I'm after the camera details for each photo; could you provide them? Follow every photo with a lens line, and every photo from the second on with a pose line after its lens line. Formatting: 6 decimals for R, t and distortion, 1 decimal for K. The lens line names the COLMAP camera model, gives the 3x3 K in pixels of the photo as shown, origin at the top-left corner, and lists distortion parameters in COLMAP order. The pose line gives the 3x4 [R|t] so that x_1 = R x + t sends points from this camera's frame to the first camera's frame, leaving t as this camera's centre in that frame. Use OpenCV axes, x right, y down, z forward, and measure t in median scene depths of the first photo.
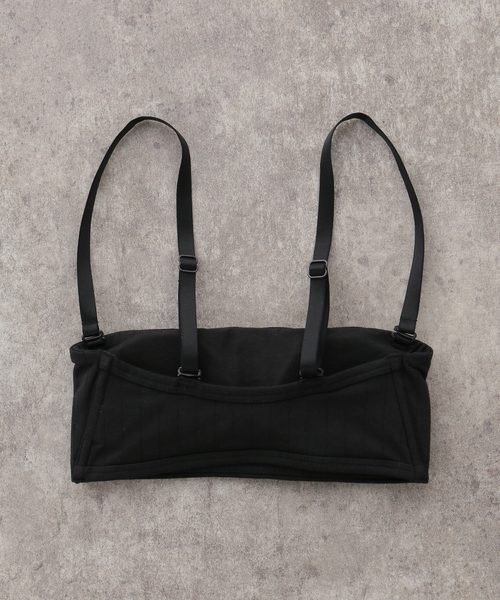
lens RADIAL K [[1755.5, 0, 250.0], [0, 1755.5, 300.0], [0, 0, 1]] dist [0.027406, 0.364748]
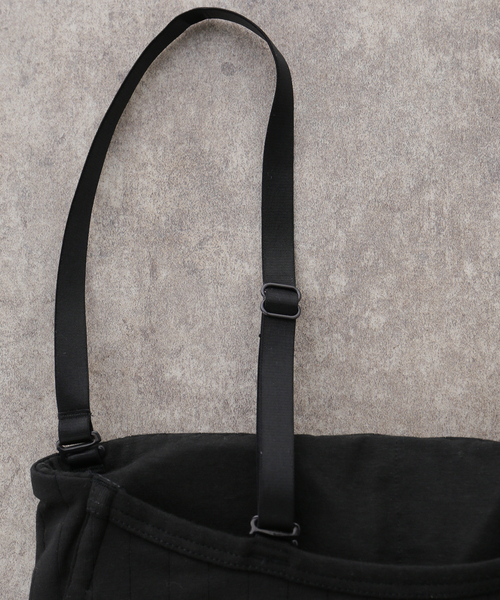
lens RADIAL K [[1755.5, 0, 250.0], [0, 1755.5, 300.0], [0, 0, 1]] dist [0.027406, 0.364748]
pose [[0.997266, 0.029889, -0.067586, -0.010456], [-0.033591, 0.997959, -0.054313, 0.005780], [0.065825, 0.056435, 0.996234, 0.500447]]
